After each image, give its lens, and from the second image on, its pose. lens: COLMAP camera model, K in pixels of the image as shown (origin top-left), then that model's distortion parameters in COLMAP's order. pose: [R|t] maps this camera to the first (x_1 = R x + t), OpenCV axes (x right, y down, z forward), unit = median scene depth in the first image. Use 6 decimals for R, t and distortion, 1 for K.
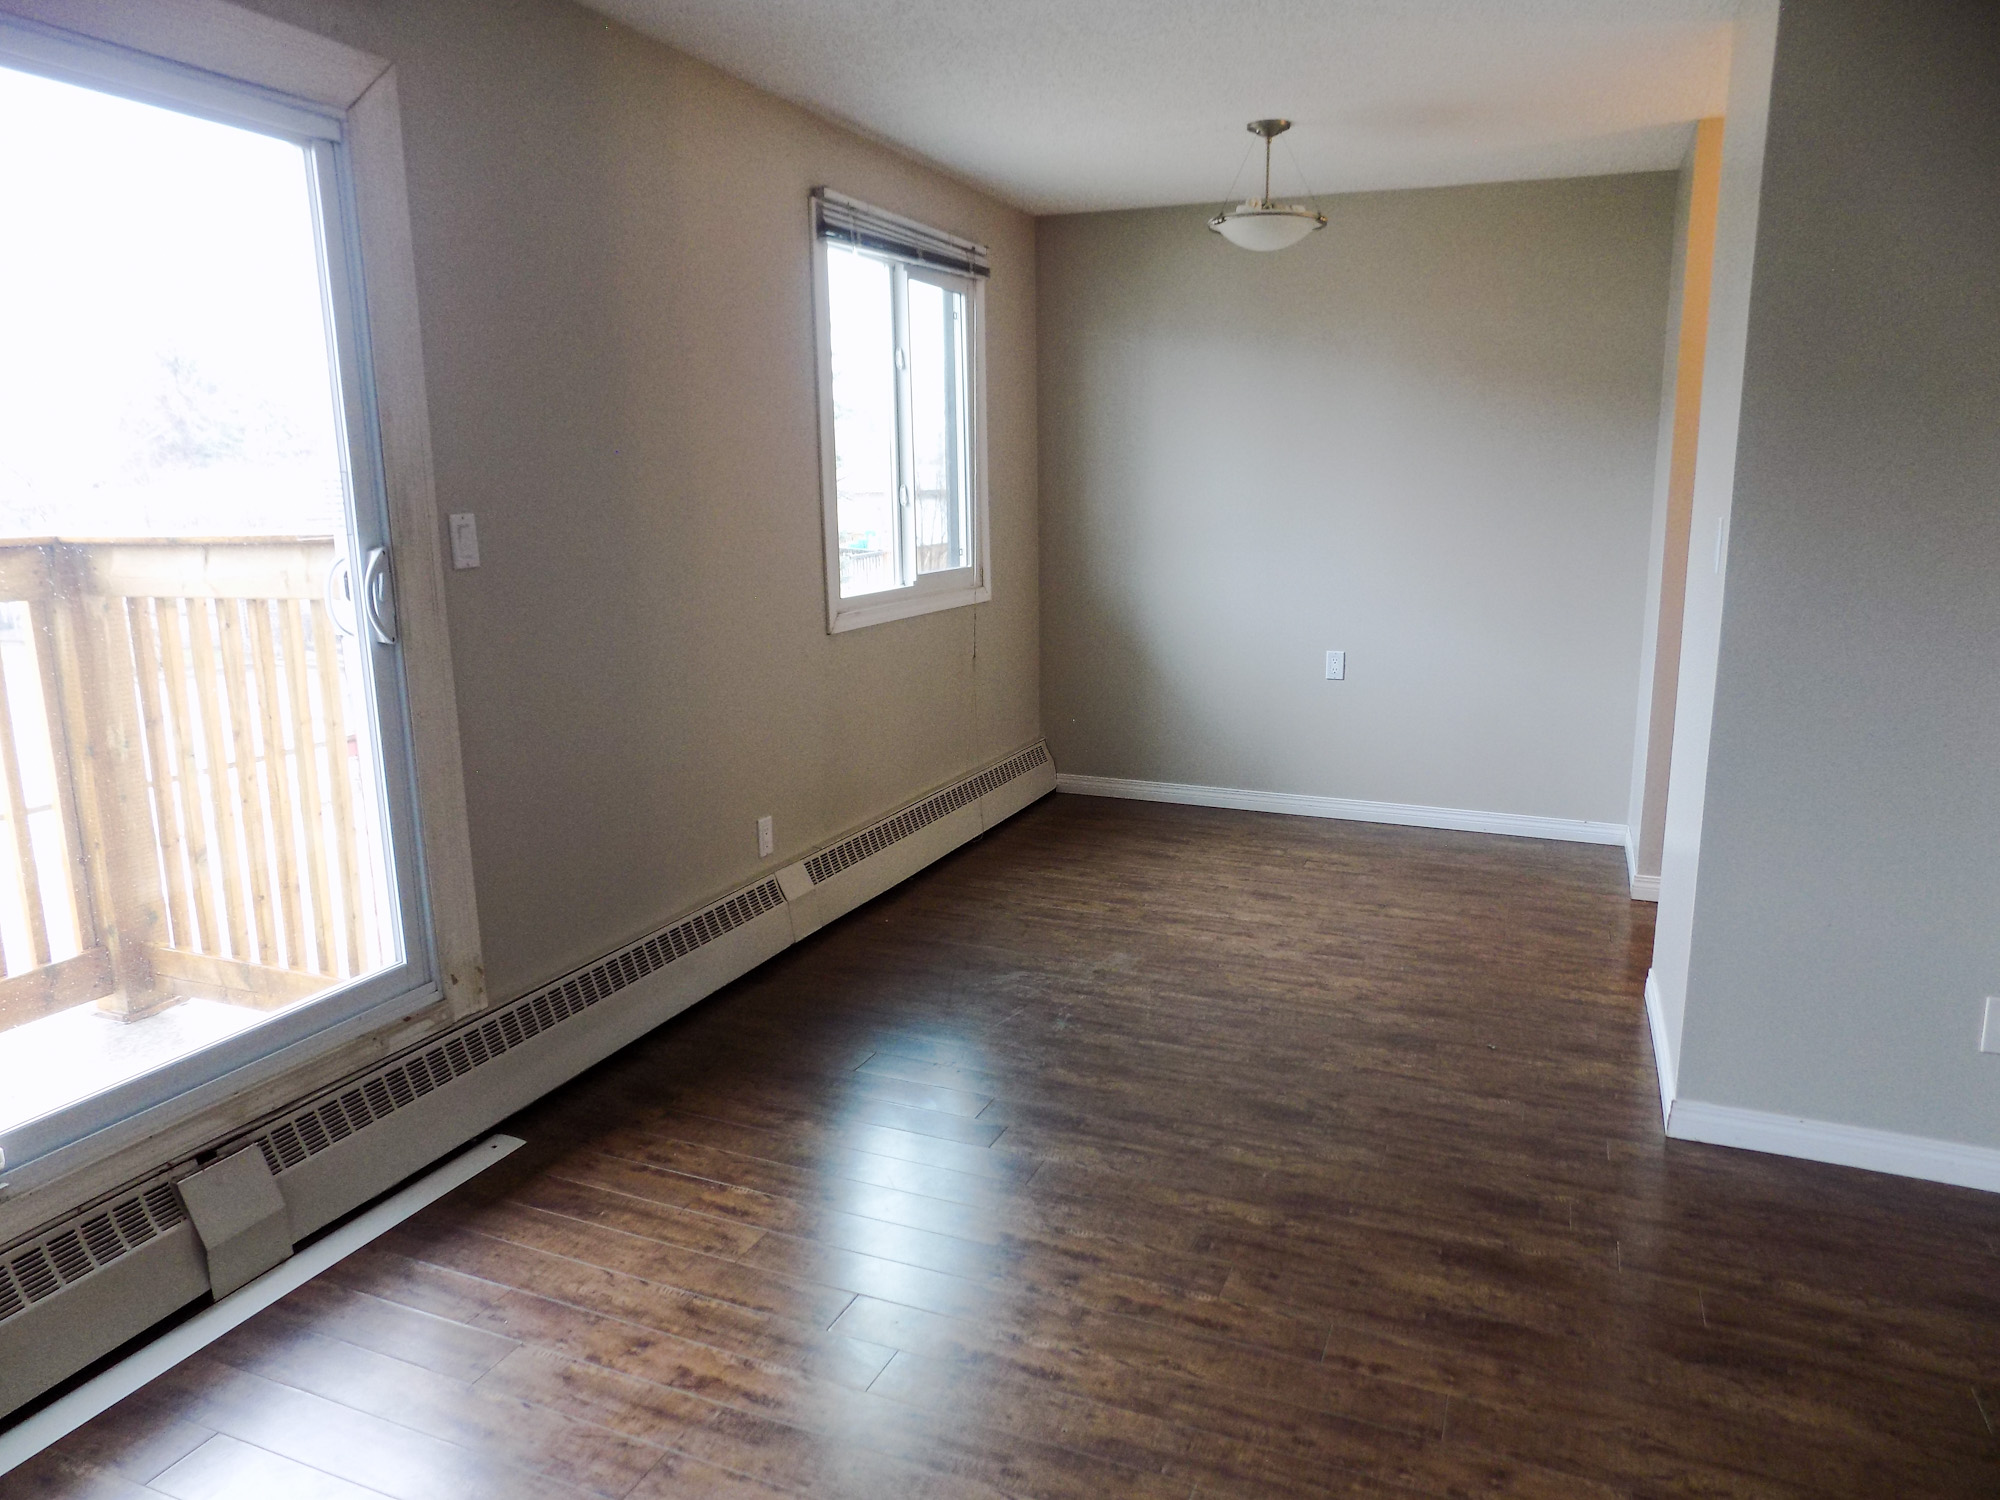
lens RADIAL K [[1377.0, 0, 993.8], [0, 1377.0, 752.9], [0, 0, 1]] dist [0.009288, 0.006819]
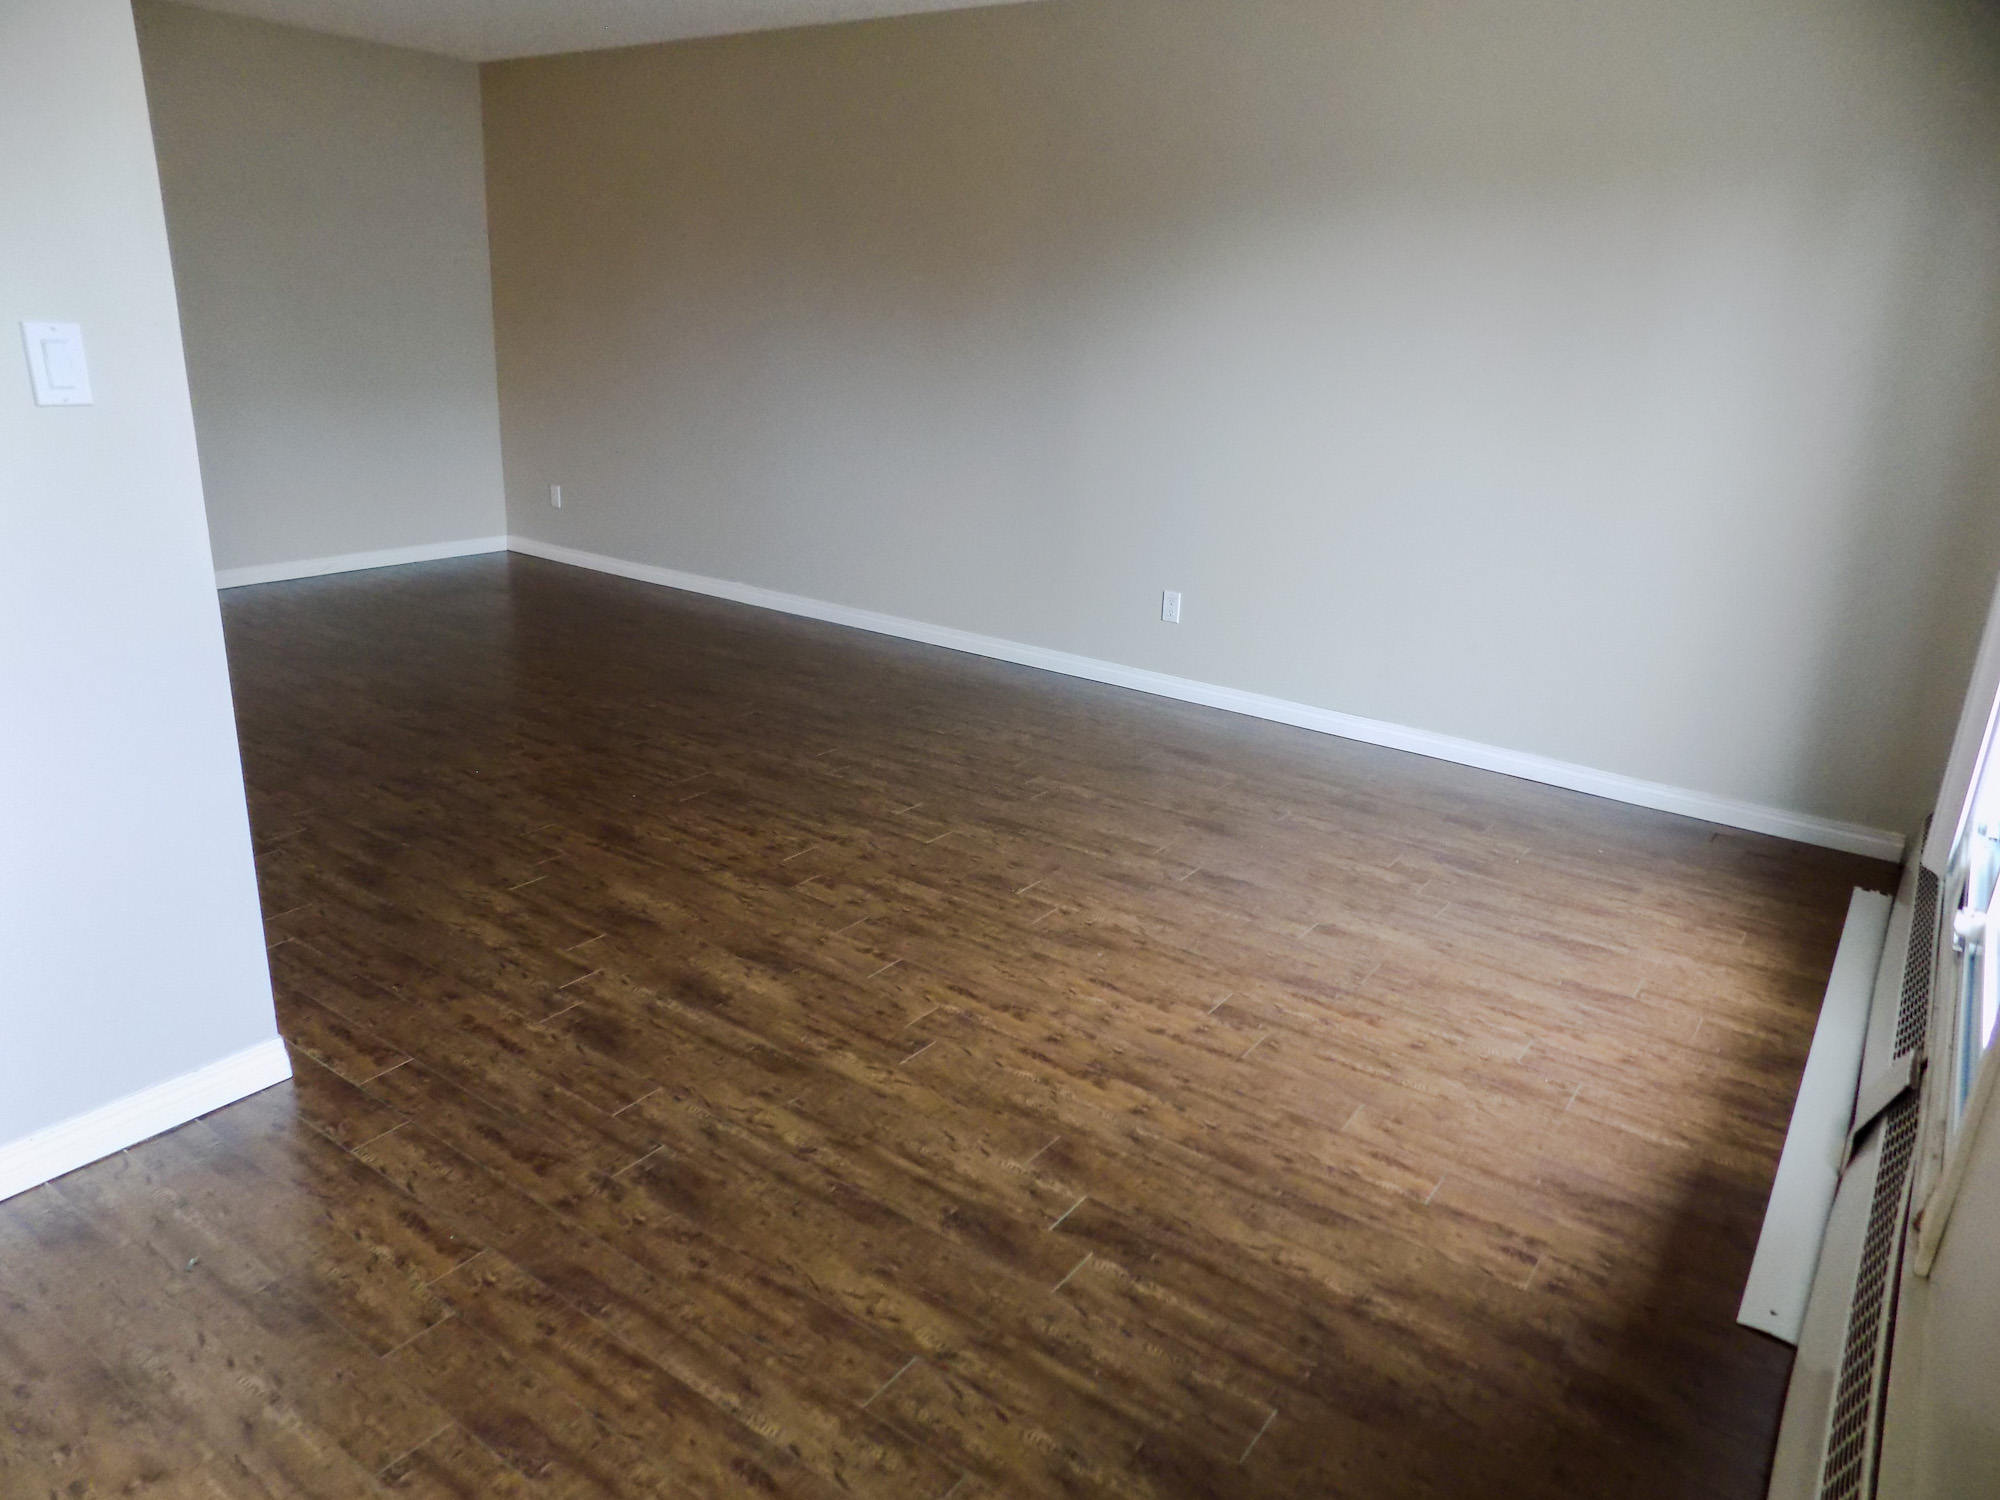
lens RADIAL K [[1377.0, 0, 1003.3], [0, 1377.0, 750.6], [0, 0, 1]] dist [0.009288, 0.006819]
pose [[-0.974384, -0.111556, 0.195270, -0.099989], [-0.000464, 0.869290, 0.494303, -0.389947], [-0.224889, 0.481550, -0.847074, 1.897851]]
